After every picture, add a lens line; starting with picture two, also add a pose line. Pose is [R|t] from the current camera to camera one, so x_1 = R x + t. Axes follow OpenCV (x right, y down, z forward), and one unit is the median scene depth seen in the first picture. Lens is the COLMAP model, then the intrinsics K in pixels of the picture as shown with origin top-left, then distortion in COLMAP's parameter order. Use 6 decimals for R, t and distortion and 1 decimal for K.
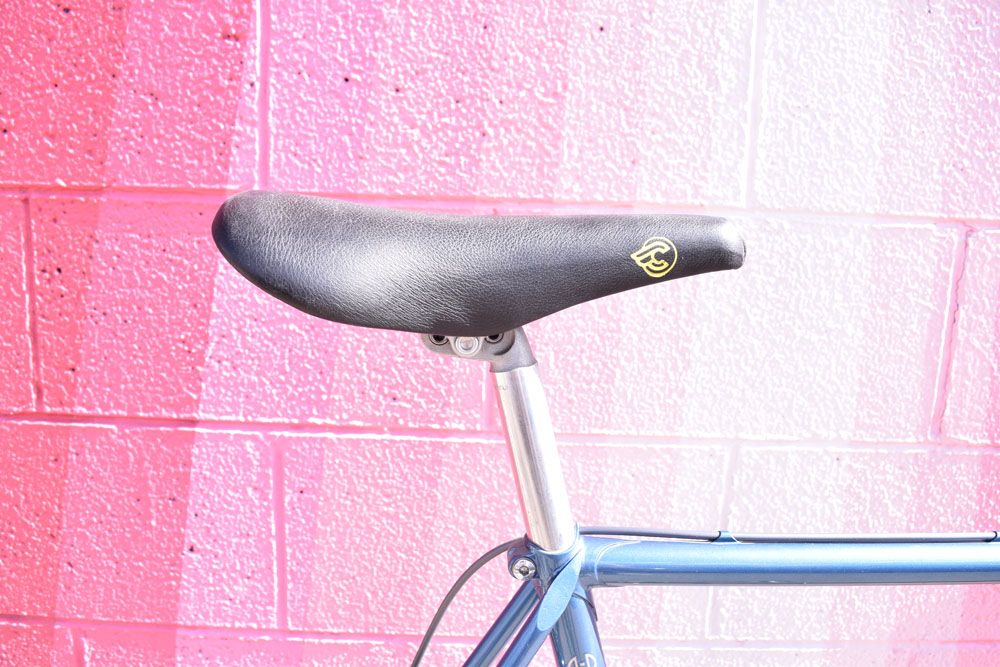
lens RADIAL K [[775.6, 0, 504.9], [0, 775.6, 343.9], [0, 0, 1]] dist [-0.089133, 0.017079]
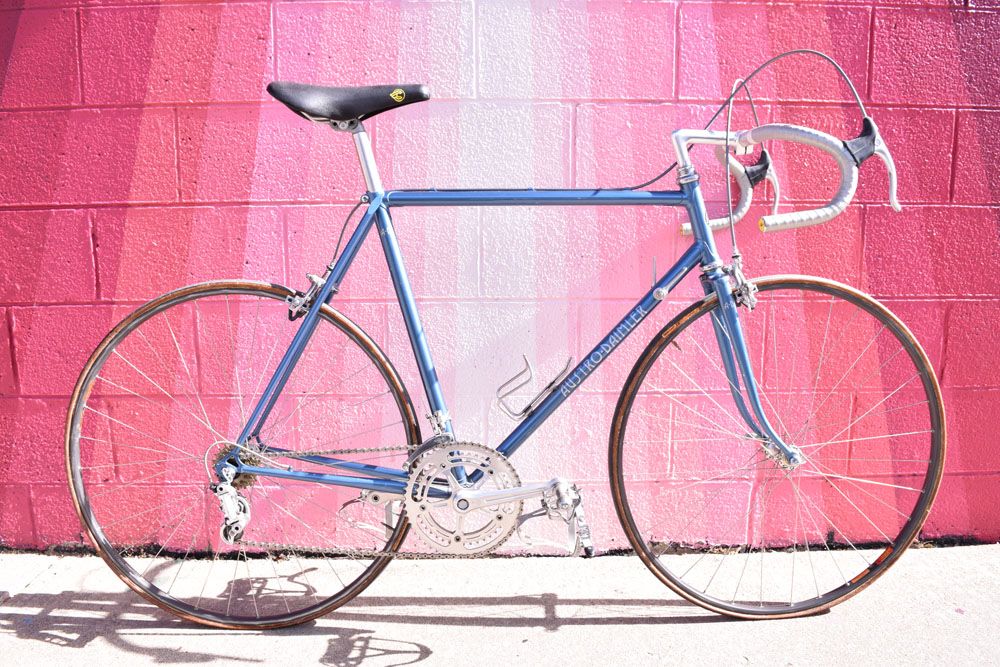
lens RADIAL K [[775.6, 0, 496.6], [0, 775.6, 333.2], [0, 0, 1]] dist [-0.089133, 0.017079]
pose [[0.999247, -0.038724, -0.002435, 0.350870], [0.038690, 0.999172, -0.012577, 0.578511], [0.002920, 0.012473, 0.999918, -1.374625]]
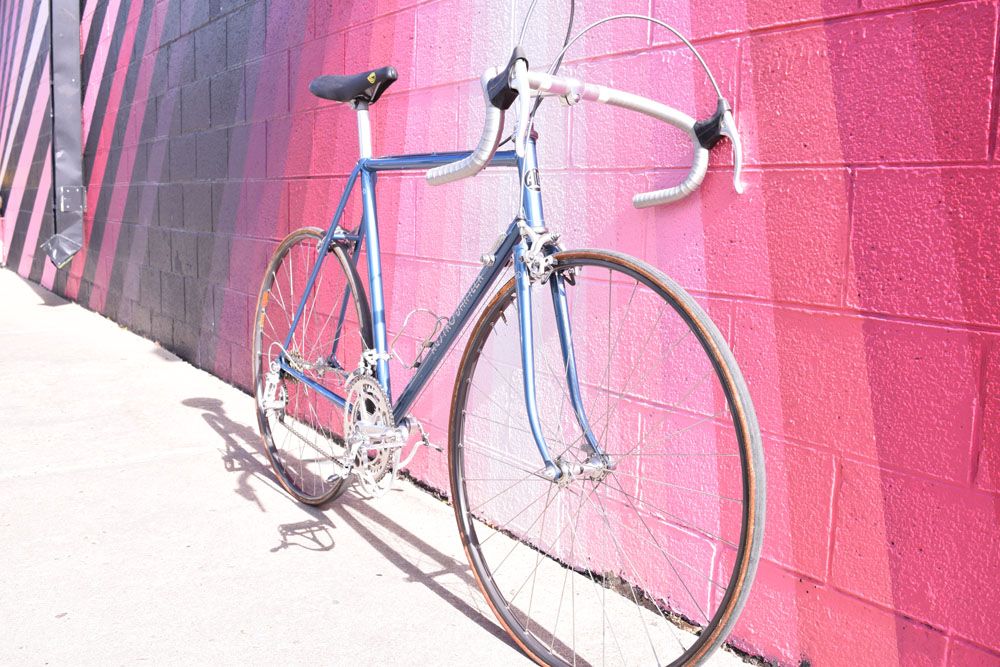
lens RADIAL K [[910.7, 0, 498.2], [0, 910.7, 332.2], [0, 0, 1]] dist [-0.065497, 0.000000]
pose [[0.562063, 0.094595, -0.821667, 2.715490], [-0.156893, 0.987595, 0.006375, 0.627069], [0.812077, 0.125331, 0.569932, -0.575335]]
